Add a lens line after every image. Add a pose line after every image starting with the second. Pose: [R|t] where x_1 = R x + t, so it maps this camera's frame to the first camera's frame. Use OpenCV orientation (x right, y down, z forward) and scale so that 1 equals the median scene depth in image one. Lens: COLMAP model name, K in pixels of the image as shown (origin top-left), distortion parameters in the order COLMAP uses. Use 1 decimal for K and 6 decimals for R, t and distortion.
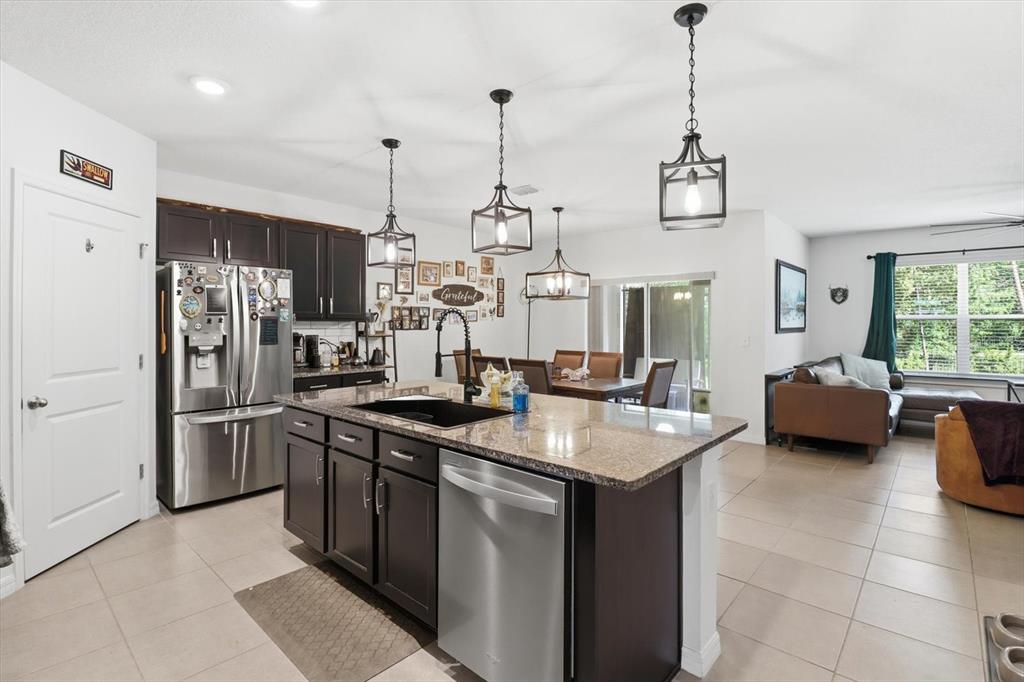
lens RADIAL K [[475.2, 0, 492.5], [0, 475.2, 328.4], [0, 0, 1]] dist [-0.014820, -0.007918]
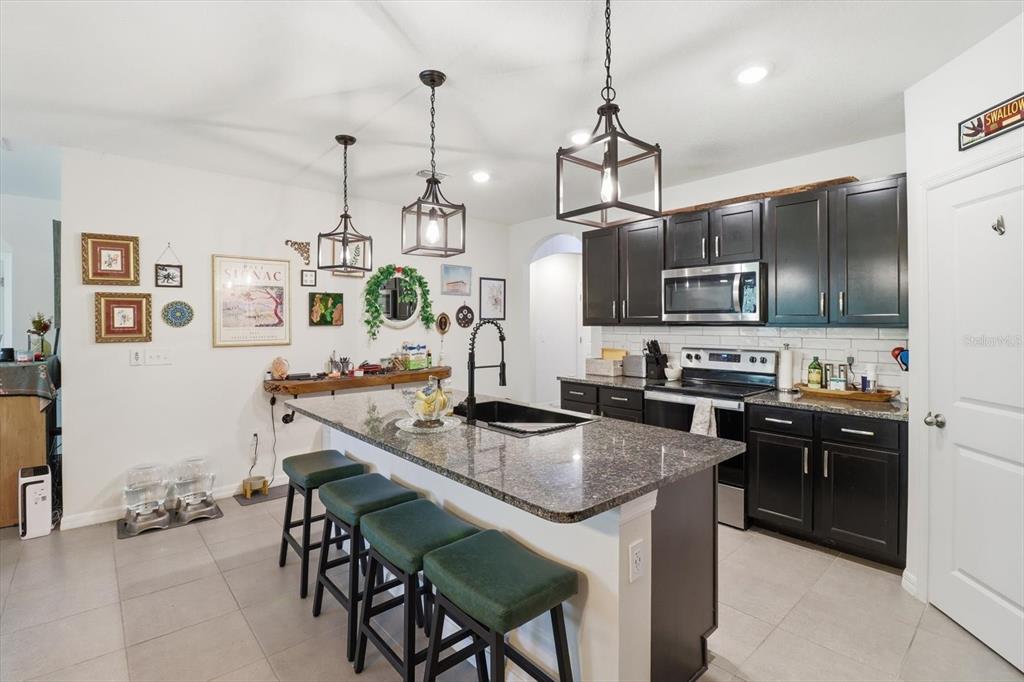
lens RADIAL K [[475.2, 0, 507.1], [0, 475.2, 325.3], [0, 0, 1]] dist [-0.014820, -0.007918]
pose [[-0.995989, 0.000442, 0.089479, -0.092296], [0.001789, 0.999886, 0.014978, -0.019112], [-0.089462, 0.015078, -0.995876, 0.845034]]
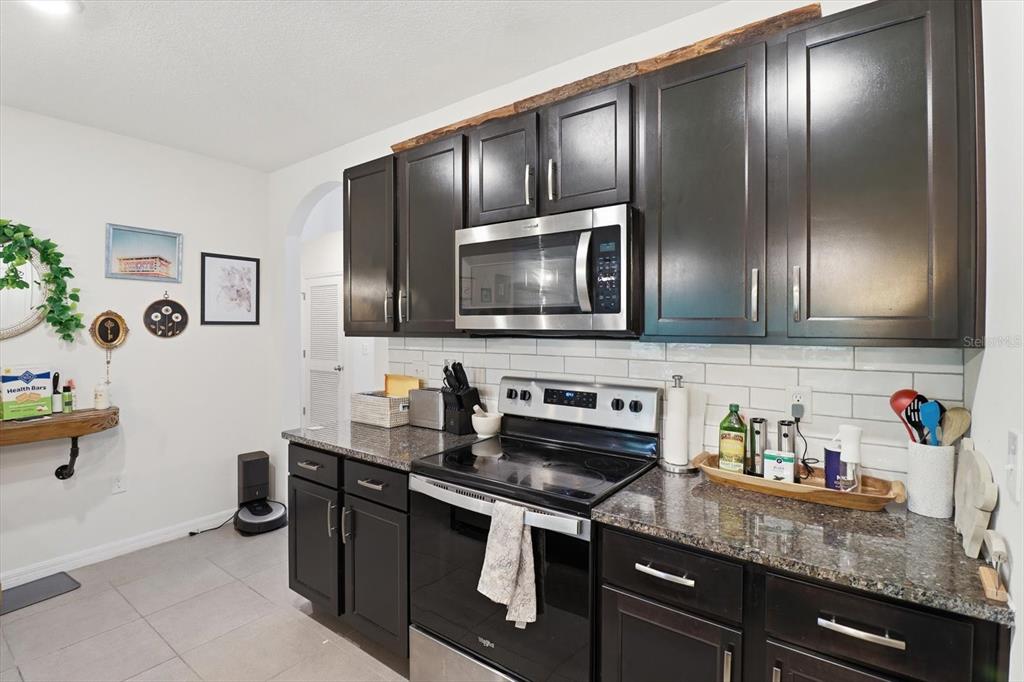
lens RADIAL K [[475.2, 0, 510.5], [0, 475.2, 331.2], [0, 0, 1]] dist [-0.014820, -0.007918]
pose [[-0.992091, -0.001530, -0.125511, -0.247704], [-0.004024, 0.999800, 0.019615, -0.020096], [0.125456, 0.019965, -0.991898, 0.503265]]
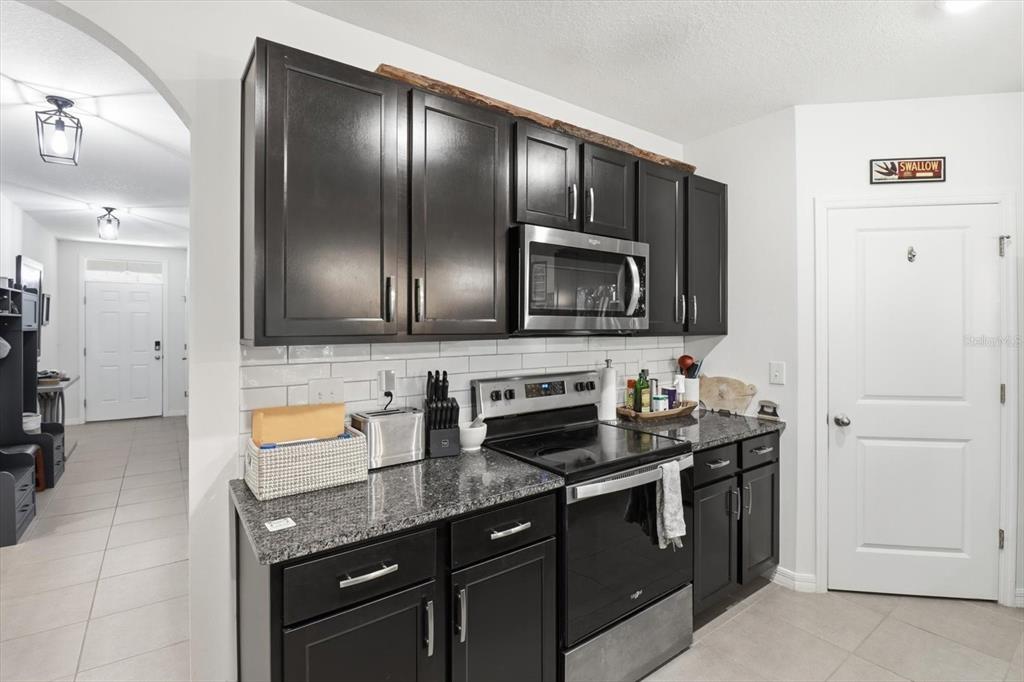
lens RADIAL K [[475.2, 0, 520.4], [0, 475.2, 322.8], [0, 0, 1]] dist [-0.014820, -0.007918]
pose [[-0.182147, -0.006640, -0.983249, 0.065999], [-0.008671, 0.999949, -0.005146, -0.017648], [0.983233, 0.007589, -0.182195, 0.210857]]
